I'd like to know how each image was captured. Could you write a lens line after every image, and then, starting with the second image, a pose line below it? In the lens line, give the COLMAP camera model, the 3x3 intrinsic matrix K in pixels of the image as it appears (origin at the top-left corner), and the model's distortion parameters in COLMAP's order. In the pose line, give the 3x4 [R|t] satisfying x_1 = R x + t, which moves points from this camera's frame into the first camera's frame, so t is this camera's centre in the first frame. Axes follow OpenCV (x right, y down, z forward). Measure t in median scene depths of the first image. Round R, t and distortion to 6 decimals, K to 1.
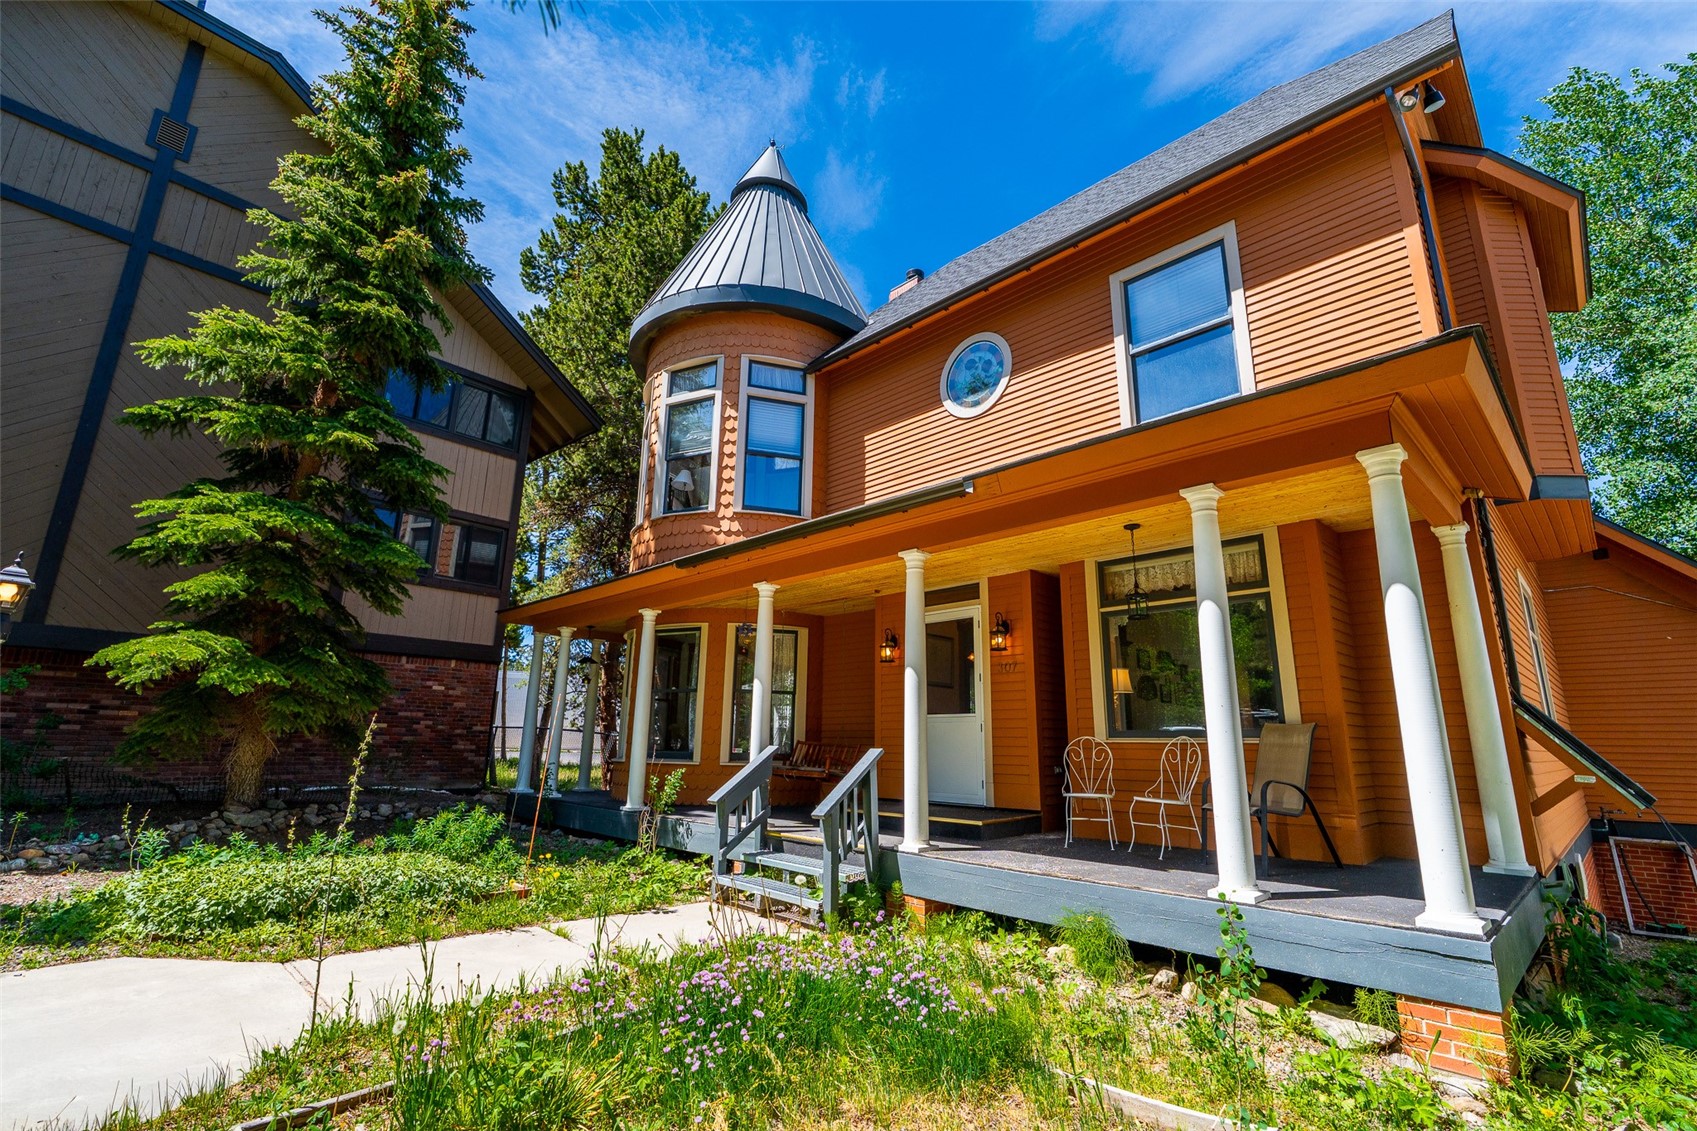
lens RADIAL K [[760.9, 0, 848.5], [0, 760.9, 565.5], [0, 0, 1]] dist [-0.003507, -0.000032]
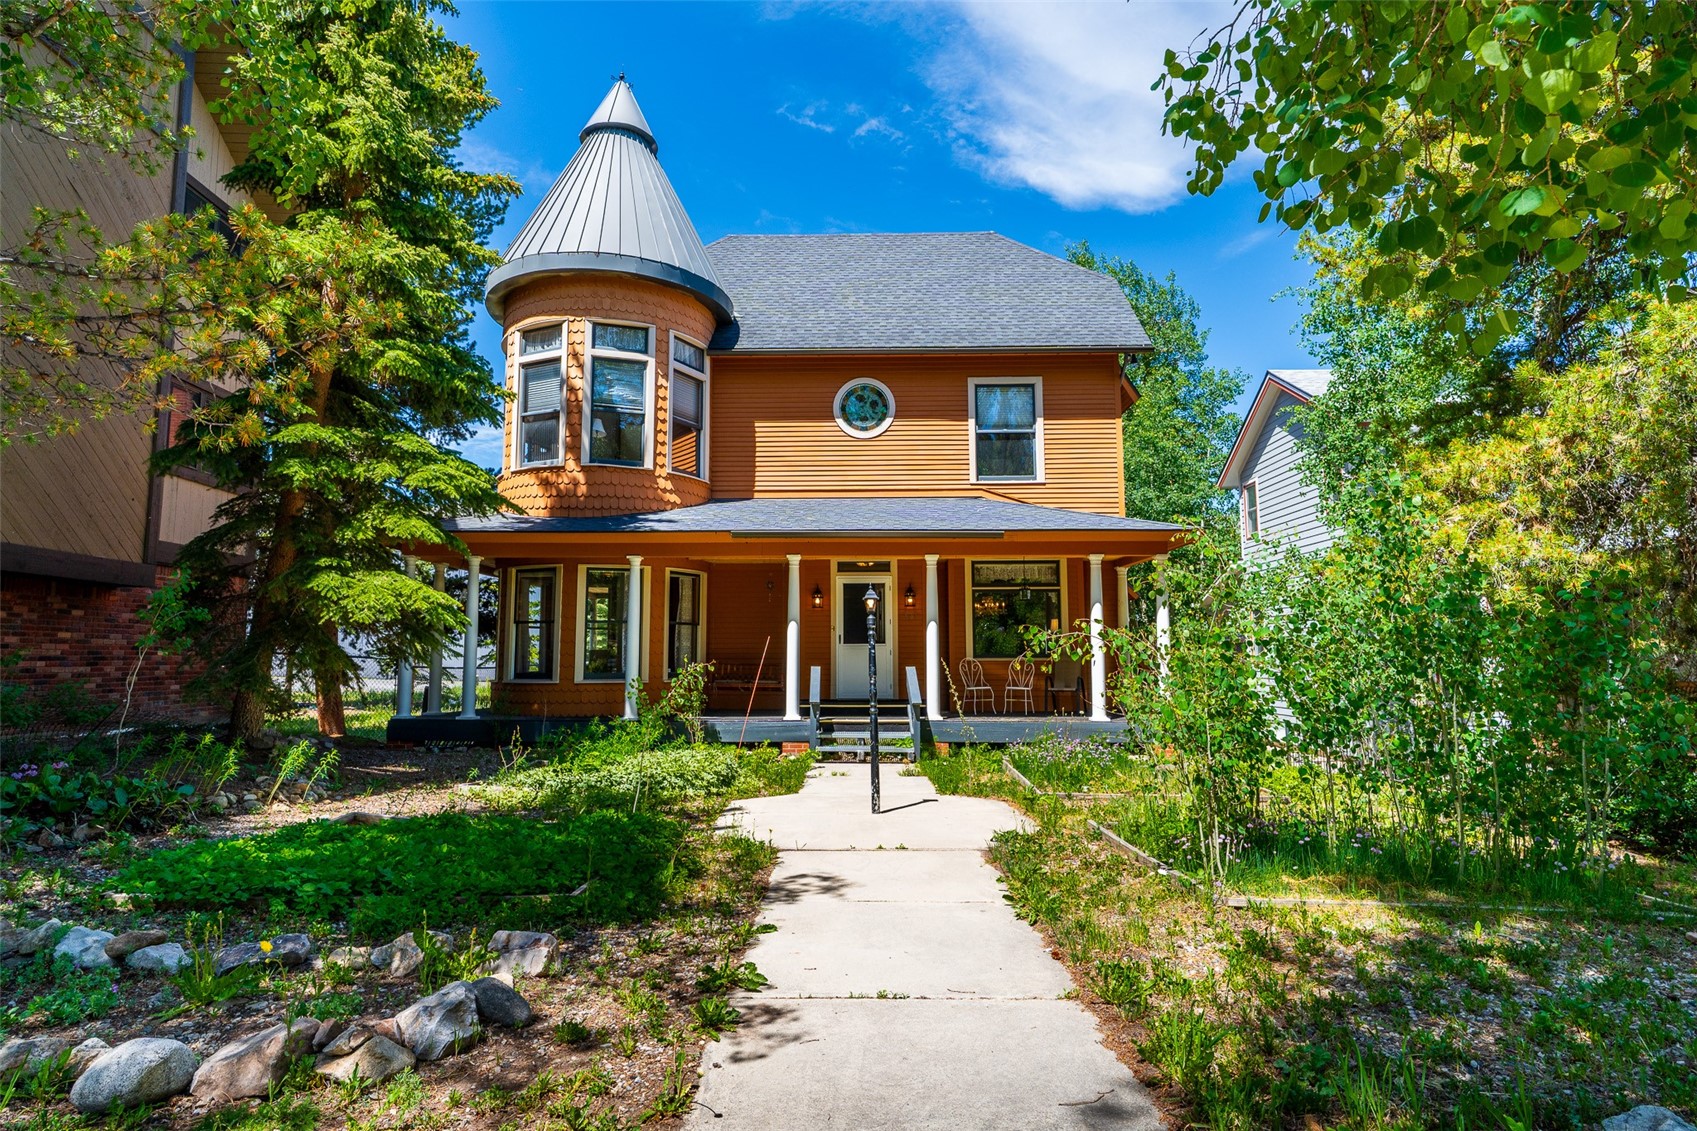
lens RADIAL K [[927.4, 0, 848.5], [0, 927.4, 565.5], [0, 0, 1]] dist [0.002452, 0.000132]
pose [[0.717717, 0.050776, 0.694481, -1.016788], [-0.147376, 0.985821, 0.080230, -0.091804], [-0.680560, -0.159932, 0.715024, -0.258590]]
